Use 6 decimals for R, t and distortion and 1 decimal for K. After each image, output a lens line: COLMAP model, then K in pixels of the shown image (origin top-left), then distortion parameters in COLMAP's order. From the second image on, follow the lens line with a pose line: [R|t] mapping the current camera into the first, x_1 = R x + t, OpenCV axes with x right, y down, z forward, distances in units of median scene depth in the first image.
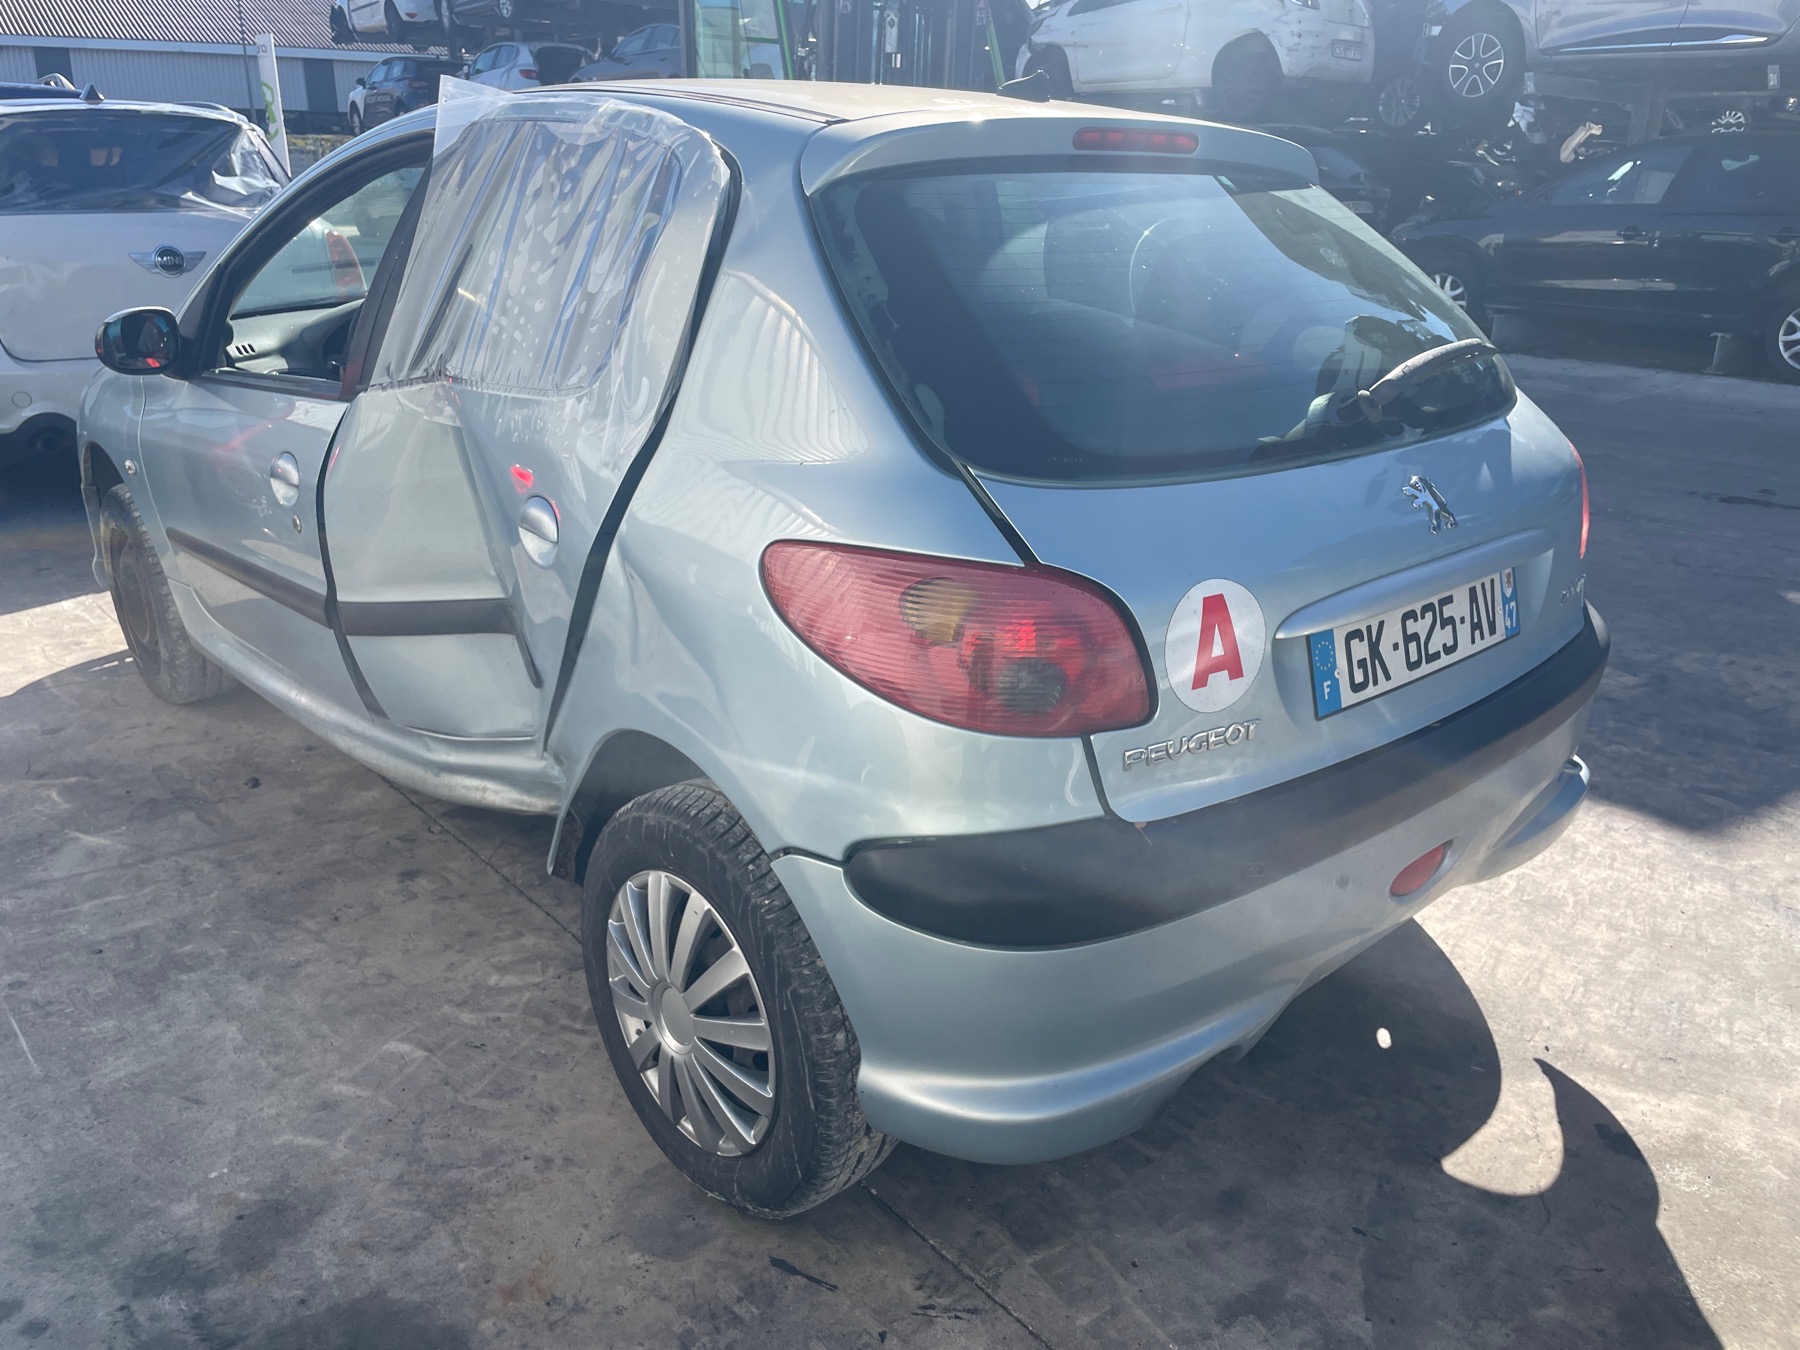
lens RADIAL K [[1365.6, 0, 881.4], [0, 1365.6, 675.8], [0, 0, 1]] dist [0.073434, -0.096370]
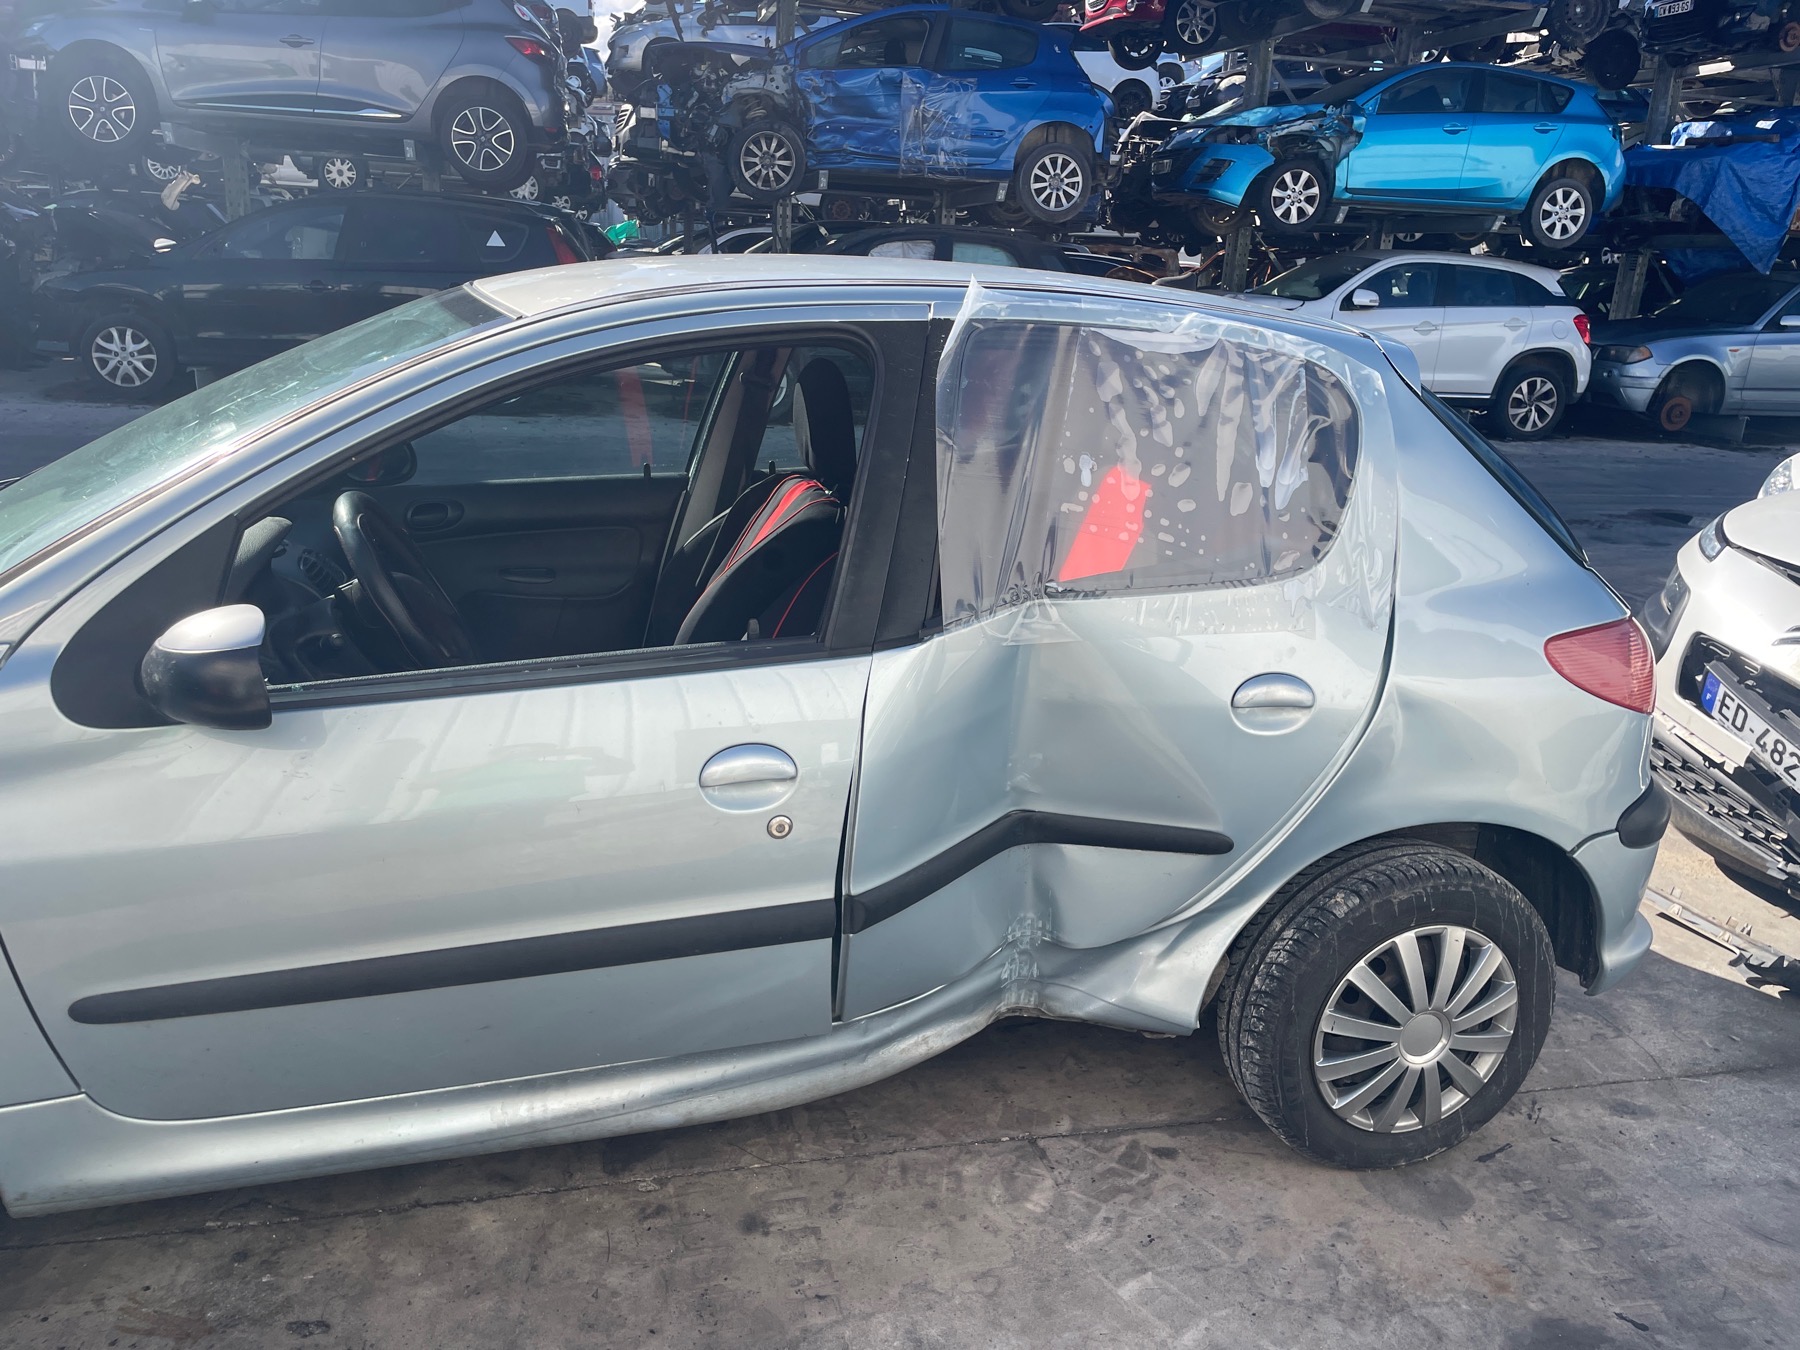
lens RADIAL K [[1365.6, 0, 902.1], [0, 1365.6, 694.7], [0, 0, 1]] dist [0.073434, -0.096370]
pose [[0.442992, -0.265652, 0.856264, -0.915605], [0.263173, 0.951546, 0.159060, -0.253580], [-0.857029, 0.154883, 0.491439, 0.494389]]
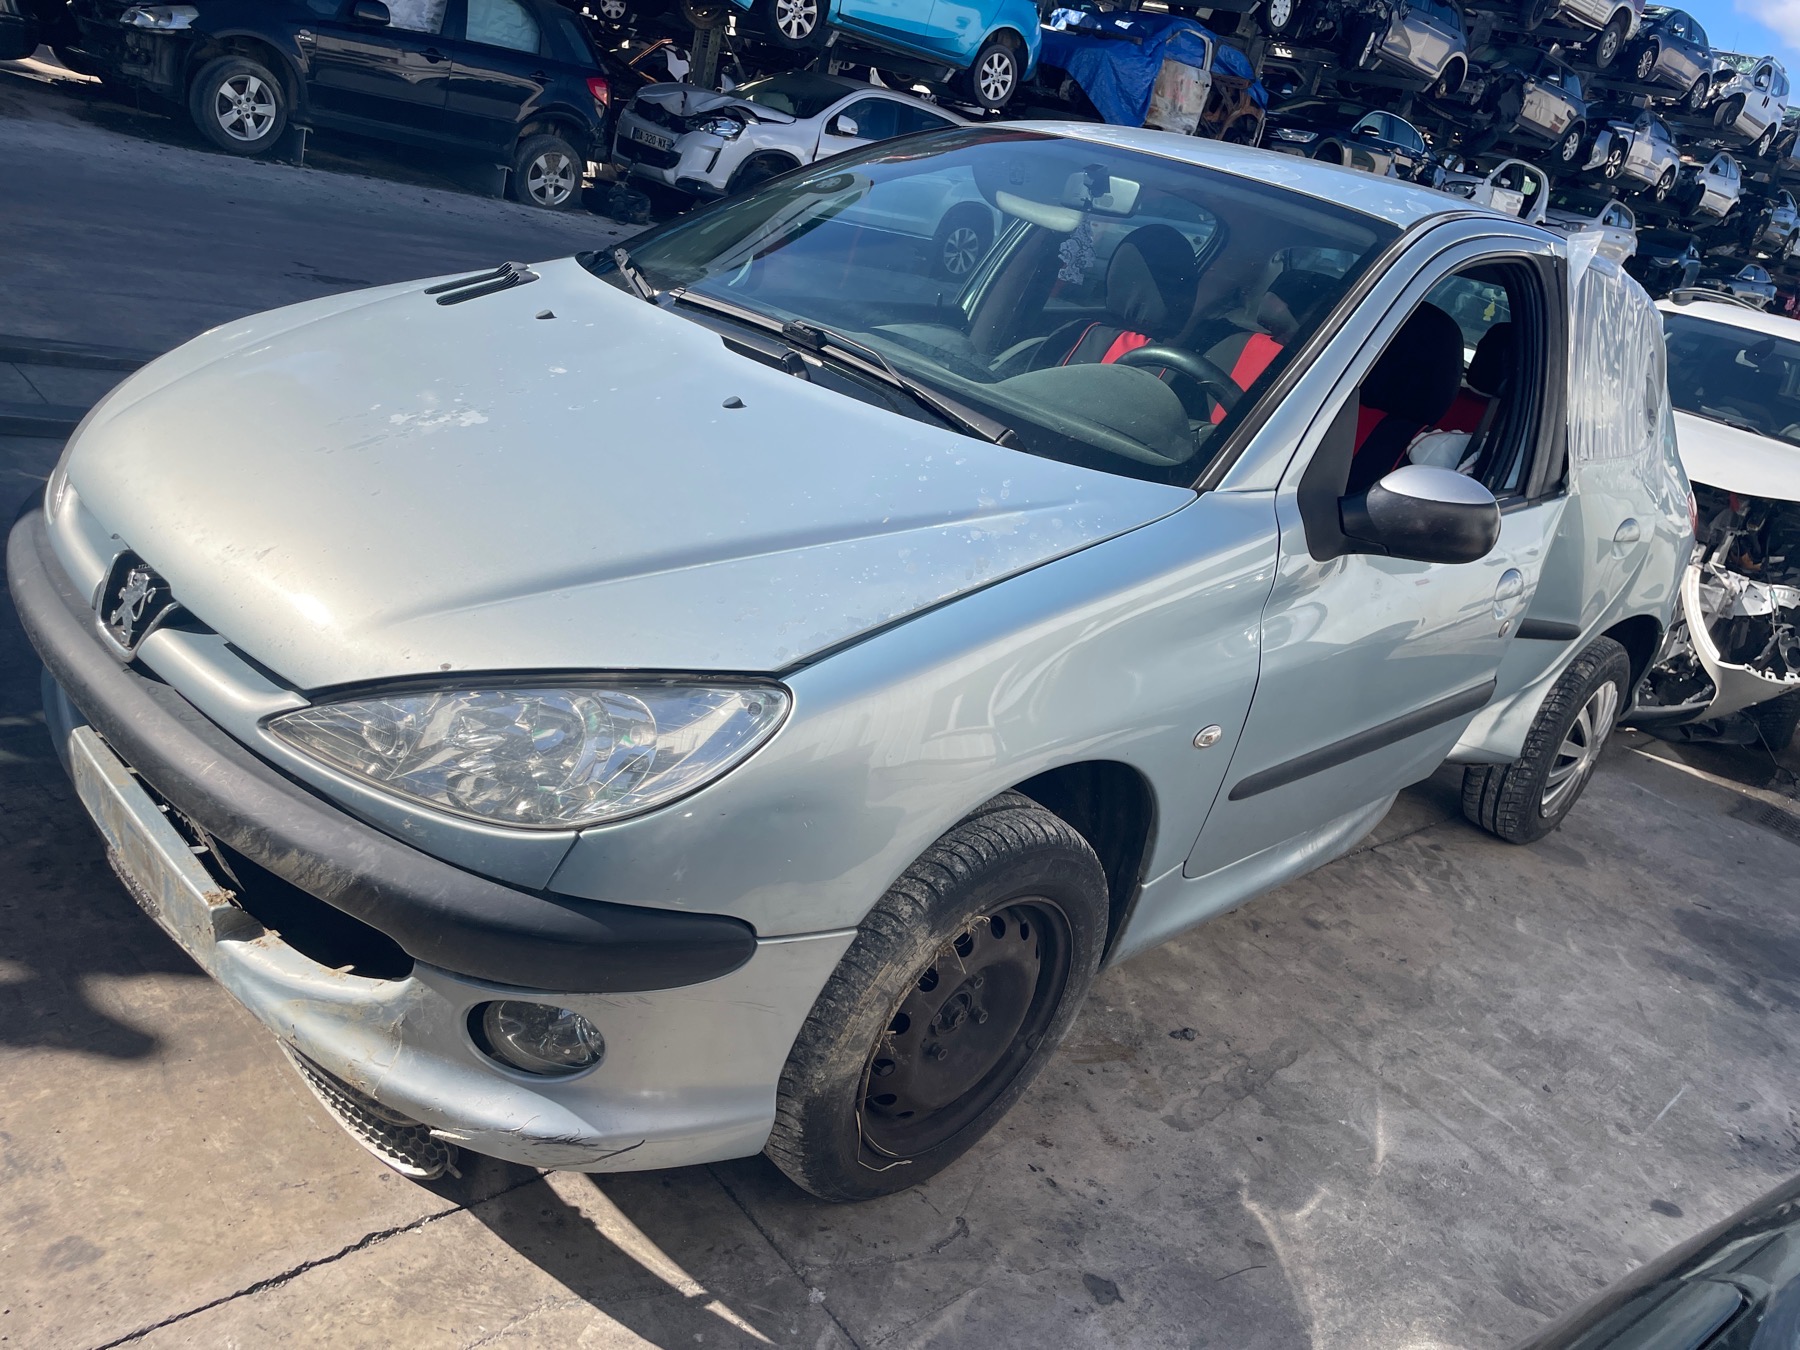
lens RADIAL K [[1365.6, 0, 915.6], [0, 1365.6, 680.6], [0, 0, 1]] dist [0.073434, -0.096370]
pose [[-0.066659, -0.390951, 0.917994, -1.234753], [0.111656, 0.911339, 0.396225, -0.486050], [-0.991509, 0.128912, -0.017097, 1.312100]]
